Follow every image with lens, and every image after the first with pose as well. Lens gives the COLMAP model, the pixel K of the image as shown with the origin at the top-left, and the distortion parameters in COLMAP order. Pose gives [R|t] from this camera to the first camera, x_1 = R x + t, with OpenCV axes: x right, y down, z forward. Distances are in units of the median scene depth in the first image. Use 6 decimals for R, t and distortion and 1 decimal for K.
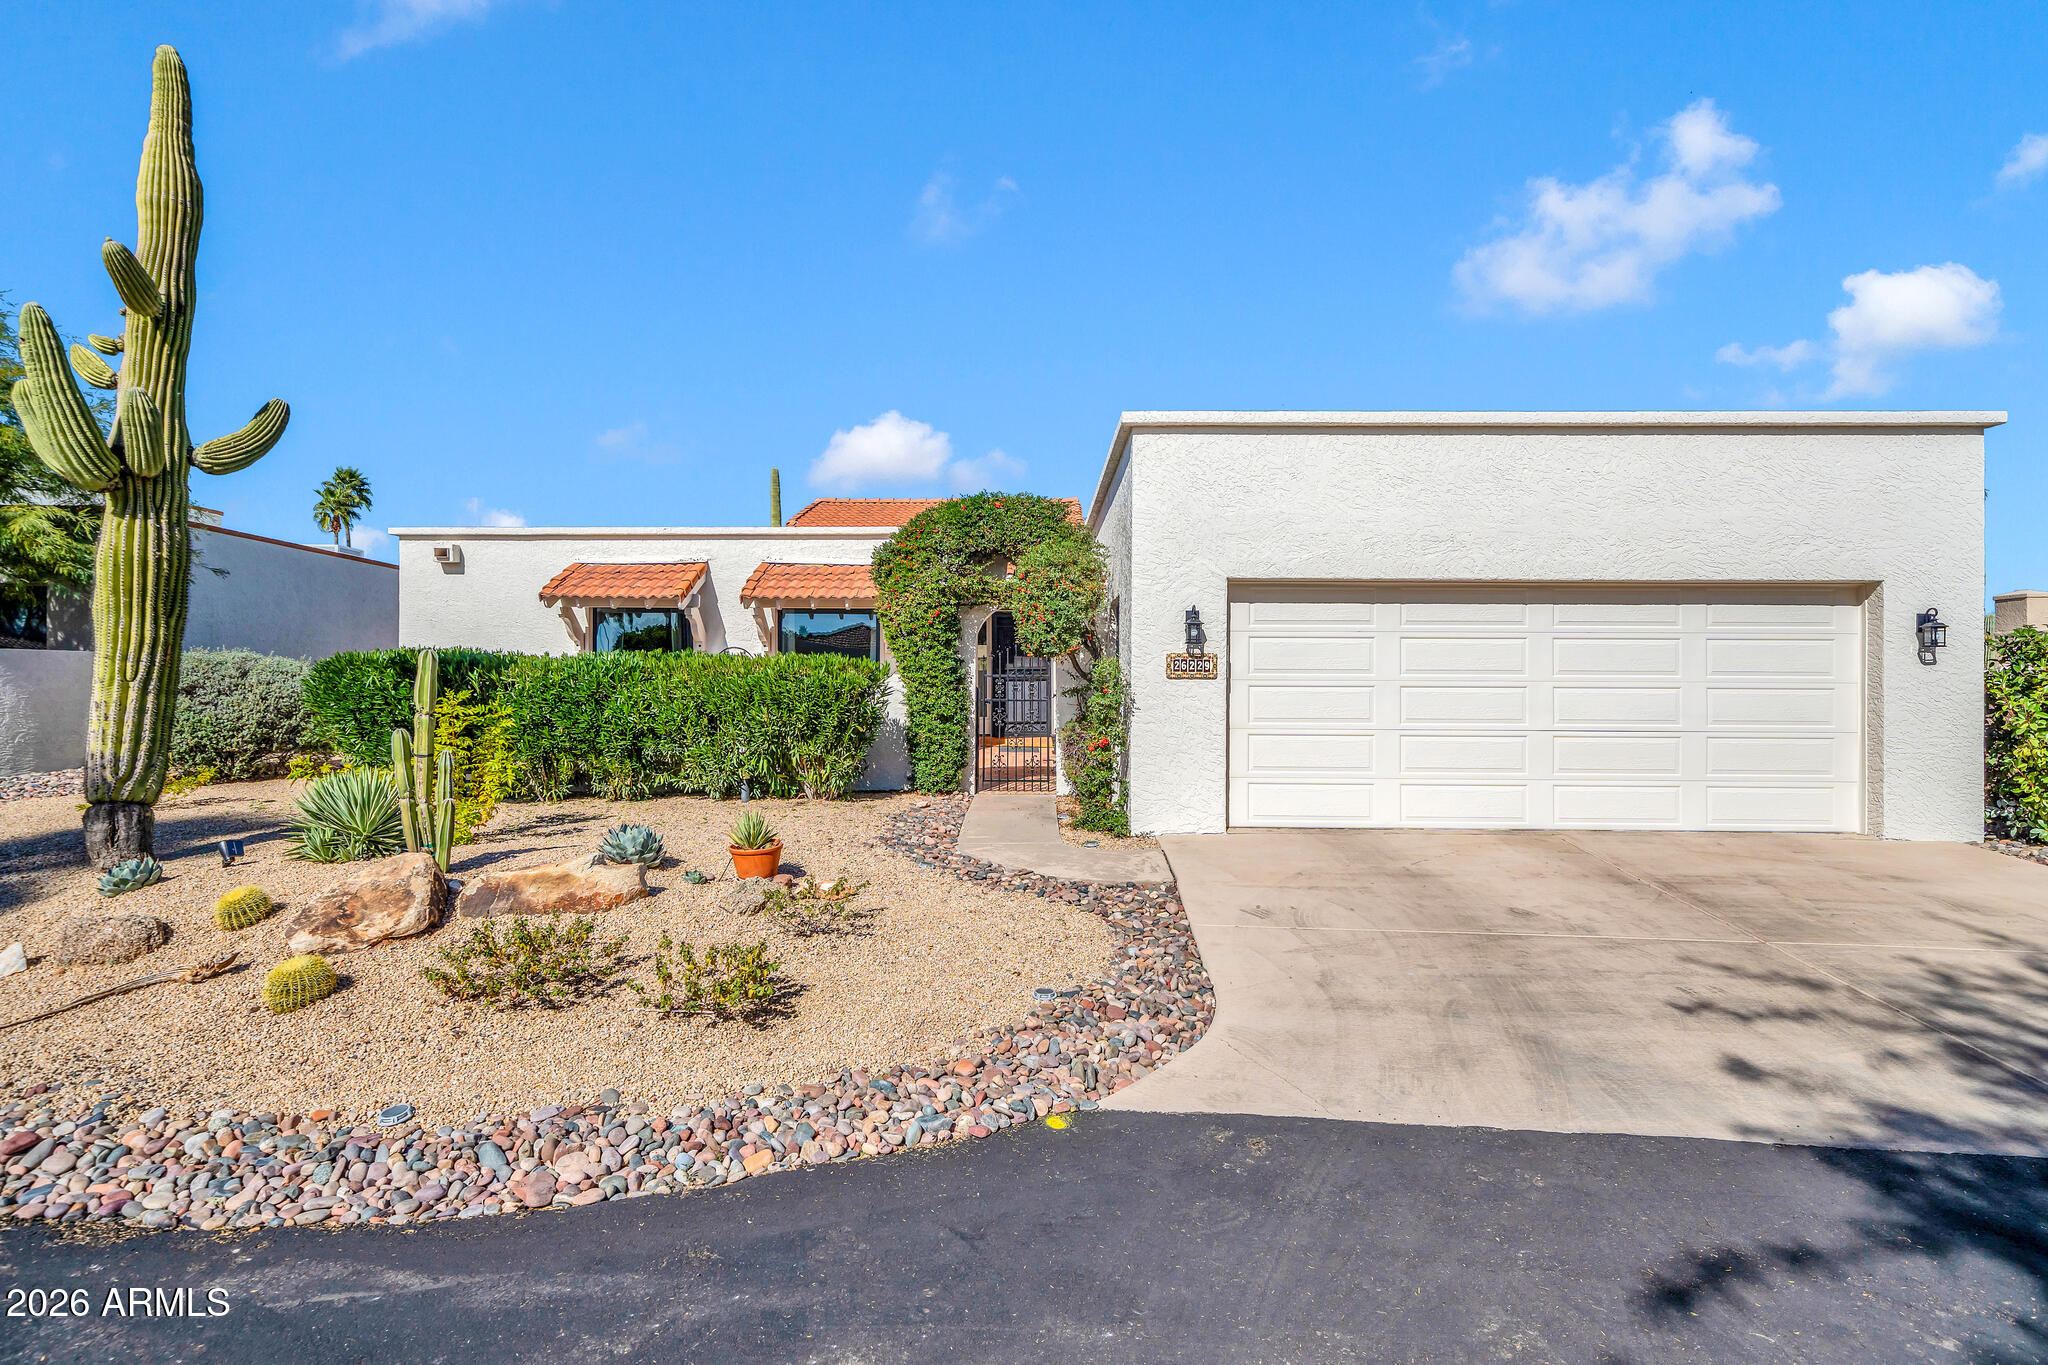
lens RADIAL K [[811.0, 0, 1024.0], [0, 811.0, 682.5], [0, 0, 1]] dist [-0.019101, -0.000384]
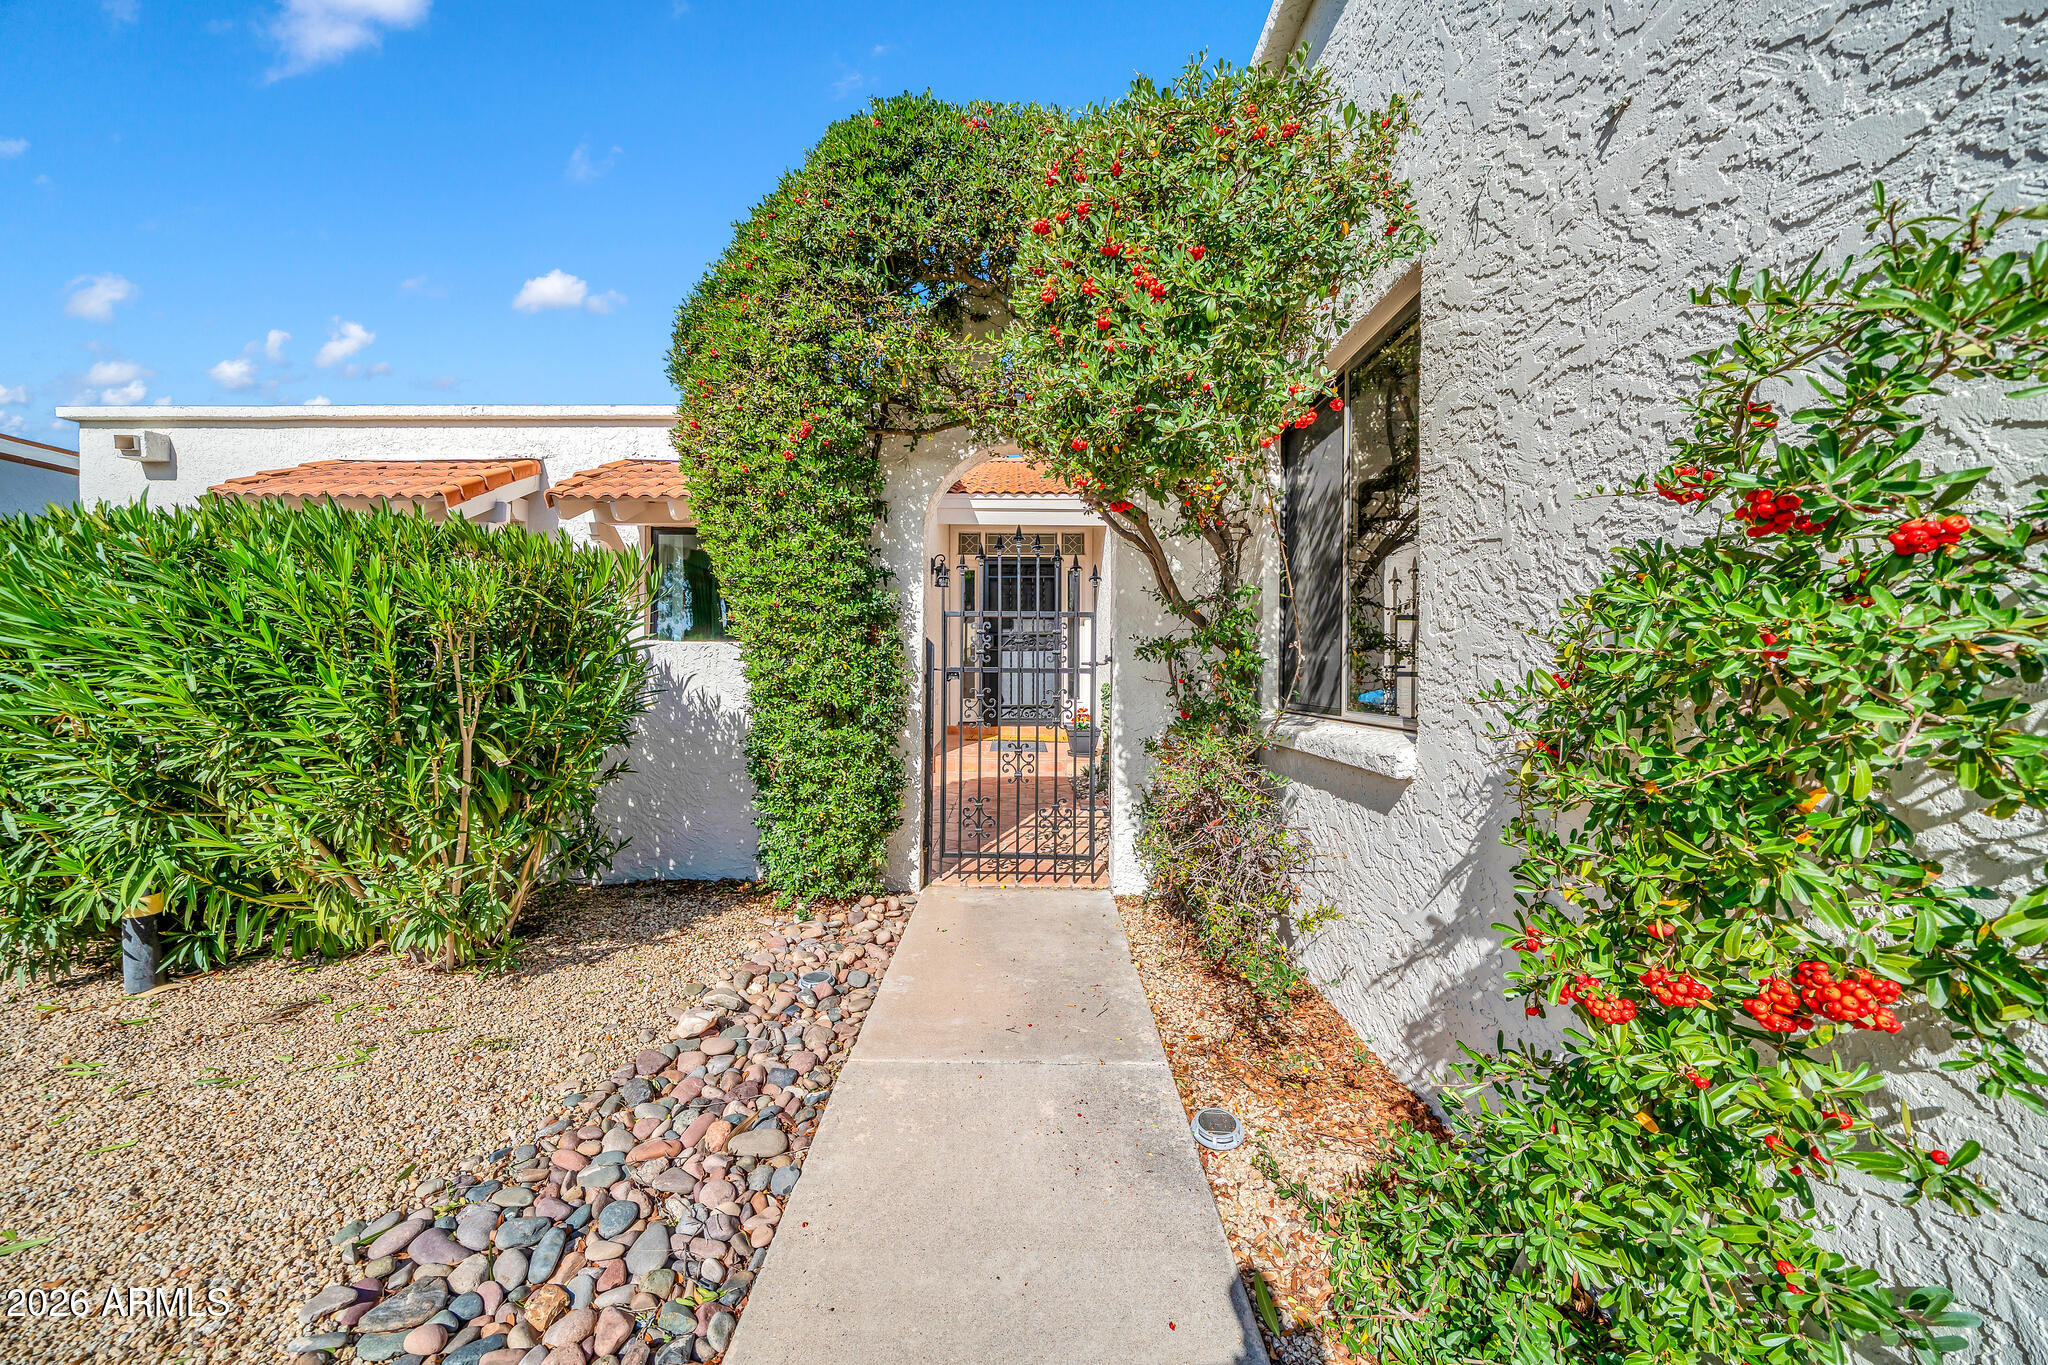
lens RADIAL K [[811.0, 0, 1024.0], [0, 811.0, 682.5], [0, 0, 1]] dist [-0.019101, -0.000384]
pose [[0.999967, 0.003285, 0.007377, -0.010095], [-0.003503, 0.999555, 0.029617, 0.016646], [-0.007276, -0.029642, 0.999534, 0.585093]]
